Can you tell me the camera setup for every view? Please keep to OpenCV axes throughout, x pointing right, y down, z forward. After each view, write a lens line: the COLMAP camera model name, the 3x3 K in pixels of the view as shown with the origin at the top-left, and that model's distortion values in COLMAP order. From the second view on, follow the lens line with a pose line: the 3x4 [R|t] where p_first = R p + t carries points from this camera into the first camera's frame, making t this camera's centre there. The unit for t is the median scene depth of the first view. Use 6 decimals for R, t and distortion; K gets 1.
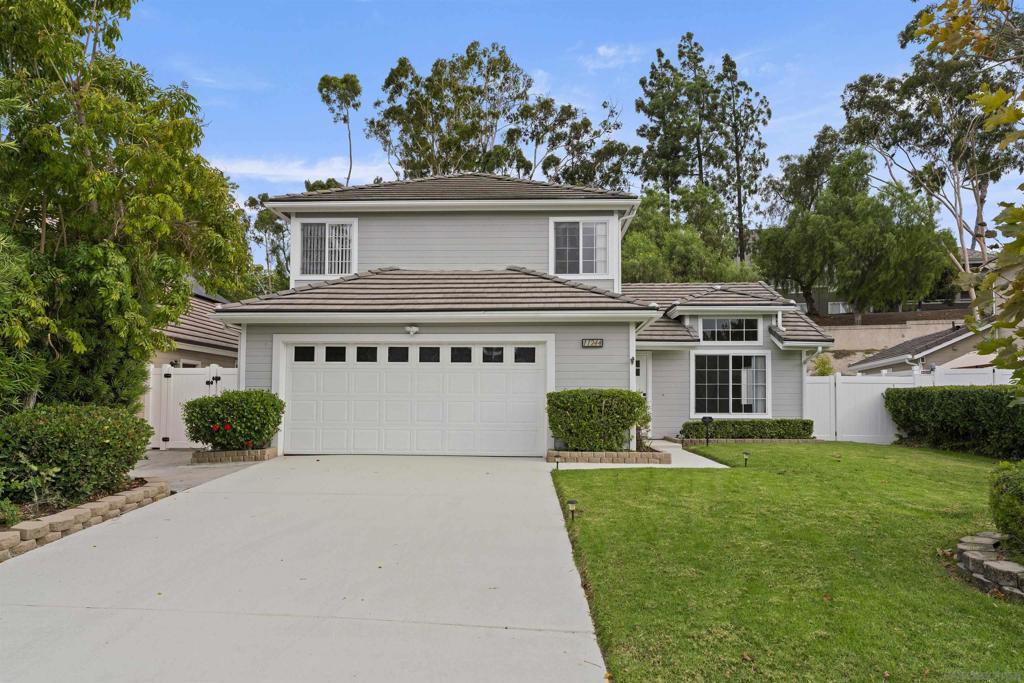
lens RADIAL K [[654.1, 0, 532.8], [0, 654.1, 375.2], [0, 0, 1]] dist [0.005353, 0.000909]
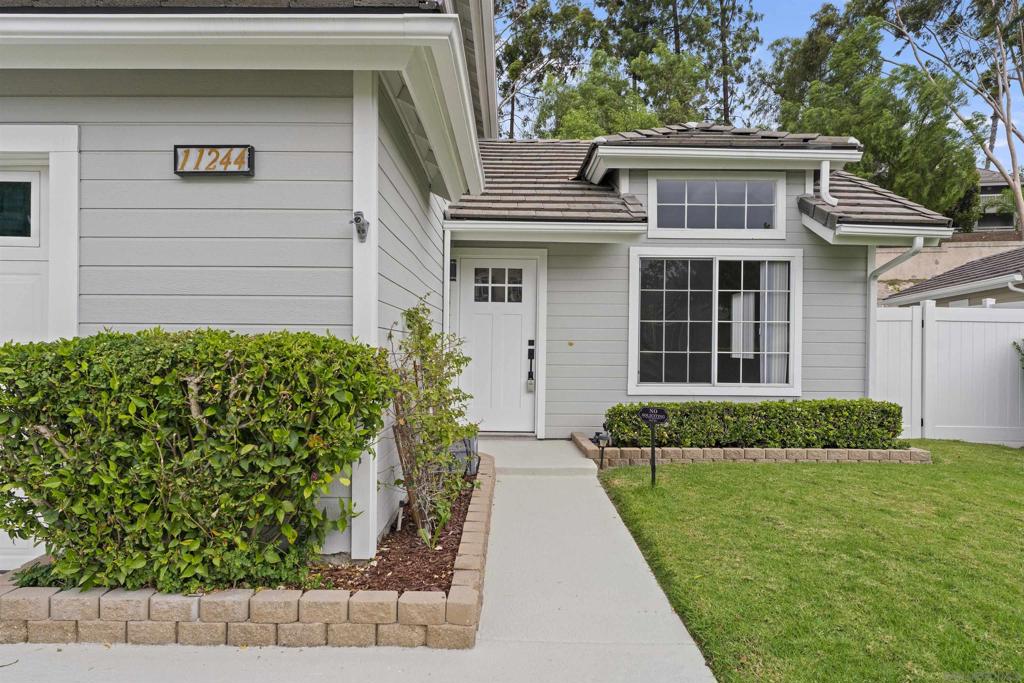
lens RADIAL K [[670.7, 0, 509.3], [0, 670.7, 342.5], [0, 0, 1]] dist [-0.042072, -0.001265]
pose [[0.999979, 0.005979, 0.002586, 0.155655], [-0.006079, 0.999158, 0.040581, 0.010350], [-0.002342, -0.040596, 0.999173, 0.529089]]
